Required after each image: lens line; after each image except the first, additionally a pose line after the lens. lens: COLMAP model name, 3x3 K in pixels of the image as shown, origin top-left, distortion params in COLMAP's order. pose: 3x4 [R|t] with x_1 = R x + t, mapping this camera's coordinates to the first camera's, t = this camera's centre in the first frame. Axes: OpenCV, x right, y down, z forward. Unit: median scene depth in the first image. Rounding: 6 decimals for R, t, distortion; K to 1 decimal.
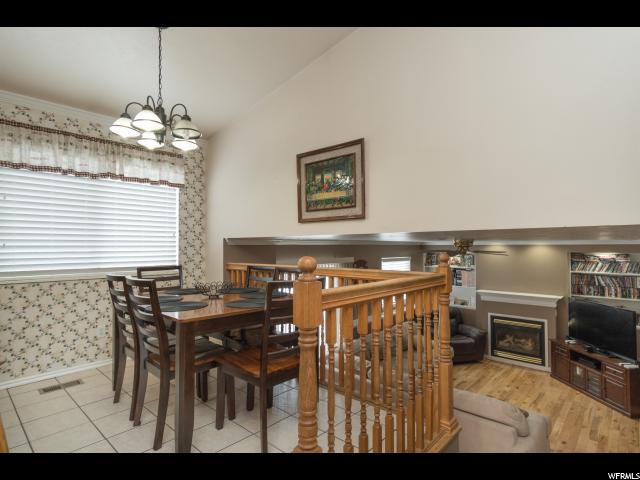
lens RADIAL K [[342.4, 0, 322.4], [0, 342.4, 241.1], [0, 0, 1]] dist [0.007155, 0.003604]
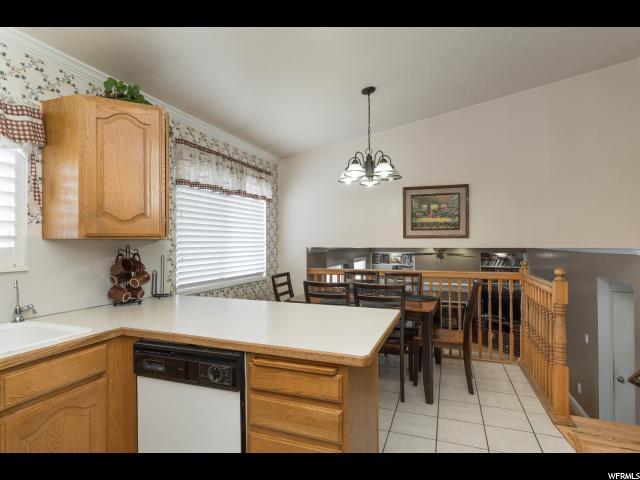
lens RADIAL K [[342.4, 0, 321.2], [0, 342.4, 240.8], [0, 0, 1]] dist [0.007155, 0.003604]
pose [[0.928029, 0.002259, 0.372502, -0.833483], [-0.006004, 0.999942, 0.008894, -0.051023], [-0.372461, -0.010491, 0.927989, -0.119453]]
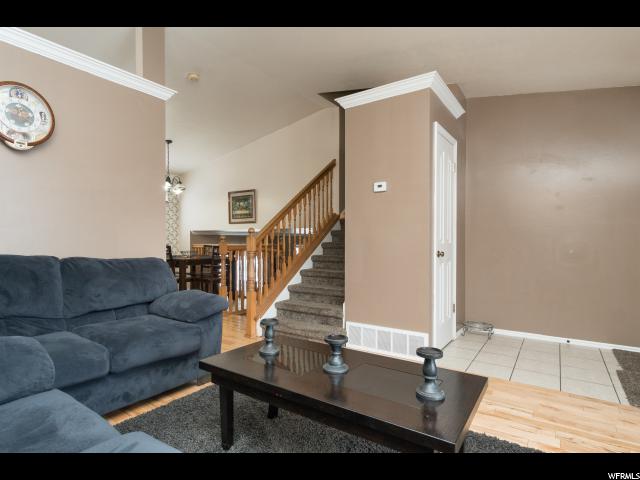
lens RADIAL K [[342.4, 0, 316.7], [0, 342.4, 239.3], [0, 0, 1]] dist [0.007155, 0.003604]
pose [[0.992397, -0.001639, 0.123064, 0.204361], [-0.000652, 0.999827, 0.018573, 0.003510], [-0.123073, -0.018512, 0.992225, -1.160154]]
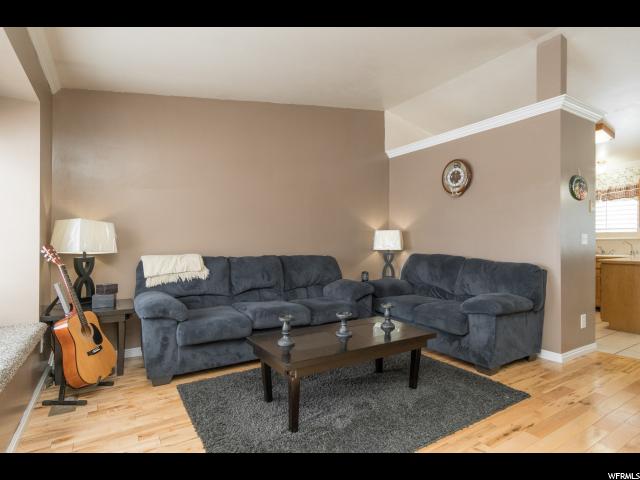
lens RADIAL K [[342.4, 0, 314.3], [0, 342.4, 242.0], [0, 0, 1]] dist [0.007155, 0.003604]
pose [[-0.277414, 0.005140, -0.960737, 1.095439], [0.014357, 0.999896, 0.001204, -0.002621], [0.960643, -0.013459, -0.277459, -0.488220]]
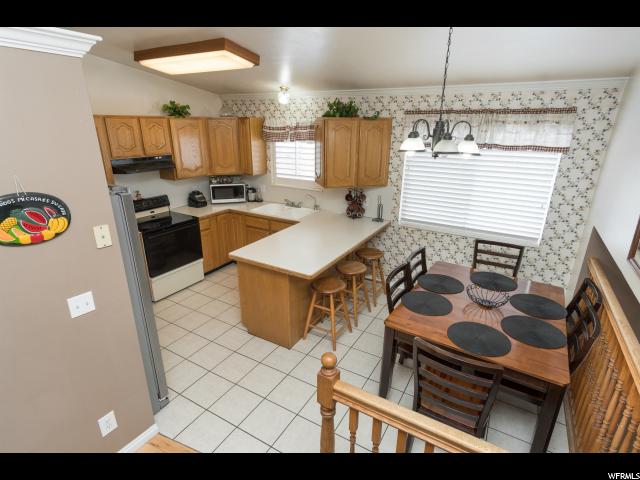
lens RADIAL K [[342.4, 0, 320.6], [0, 342.4, 242.0], [0, 0, 1]] dist [0.007155, 0.003604]
pose [[0.203163, 0.333246, -0.920691, 0.374388], [0.007975, 0.939707, 0.341888, -0.296543], [0.979113, -0.076801, 0.188256, 0.321932]]
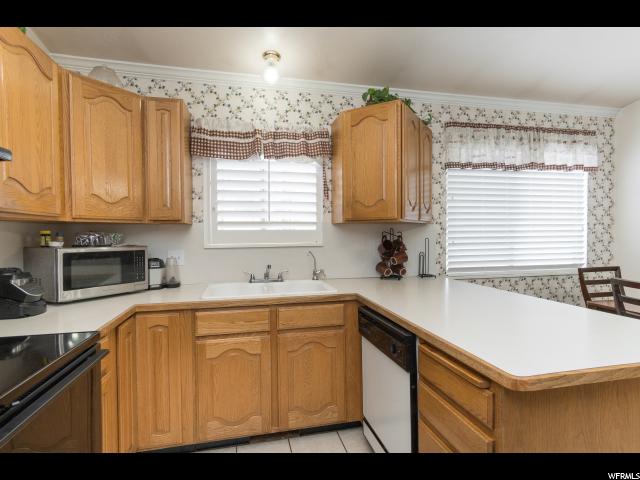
lens RADIAL K [[342.4, 0, 323.9], [0, 342.4, 240.7], [0, 0, 1]] dist [0.007155, 0.003604]
pose [[0.827356, 0.007999, -0.561621, -0.599090], [0.015128, 0.999218, 0.036518, -0.035062], [0.561474, -0.038709, 0.826588, -0.080881]]
